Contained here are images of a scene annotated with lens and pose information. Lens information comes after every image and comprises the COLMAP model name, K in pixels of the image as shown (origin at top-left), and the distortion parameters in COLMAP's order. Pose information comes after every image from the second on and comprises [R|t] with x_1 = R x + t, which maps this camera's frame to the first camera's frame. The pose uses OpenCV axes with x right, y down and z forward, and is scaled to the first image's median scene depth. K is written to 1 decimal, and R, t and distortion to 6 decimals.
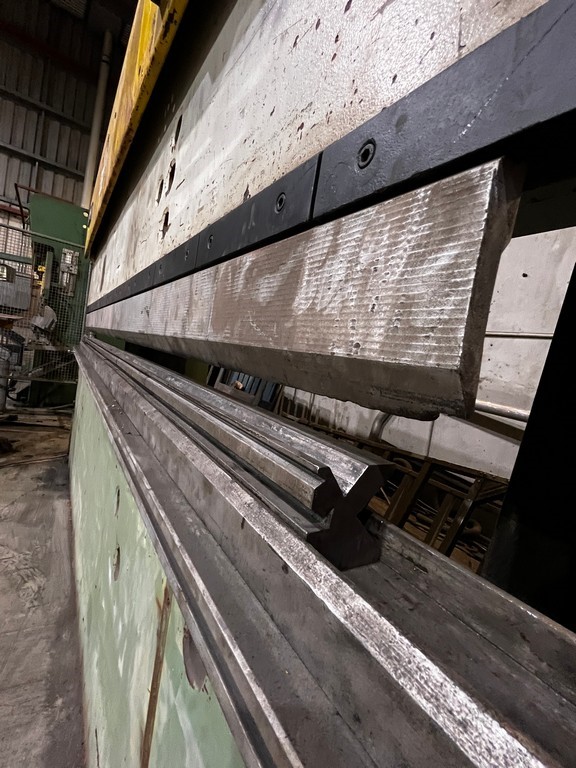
lens RADIAL K [[355.9, 0, 288.0], [0, 355.9, 384.0], [0, 0, 1]] dist [-0.002735, -0.000294]
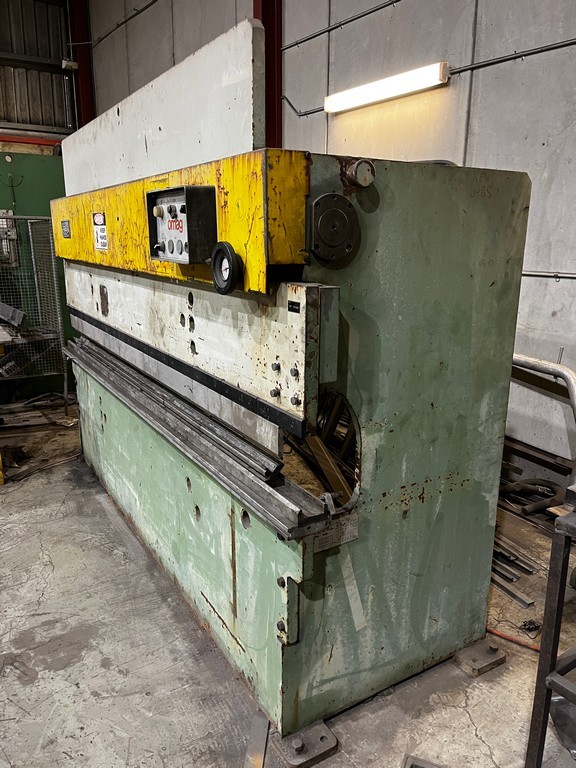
lens RADIAL K [[590.5, 0, 288.0], [0, 590.5, 384.0], [0, 0, 1]] dist [0.006194, 0.002448]
pose [[0.988195, -0.139710, -0.062856, 0.186055], [0.148638, 0.973729, 0.172506, -0.392759], [0.037104, -0.179813, 0.983001, -1.185999]]
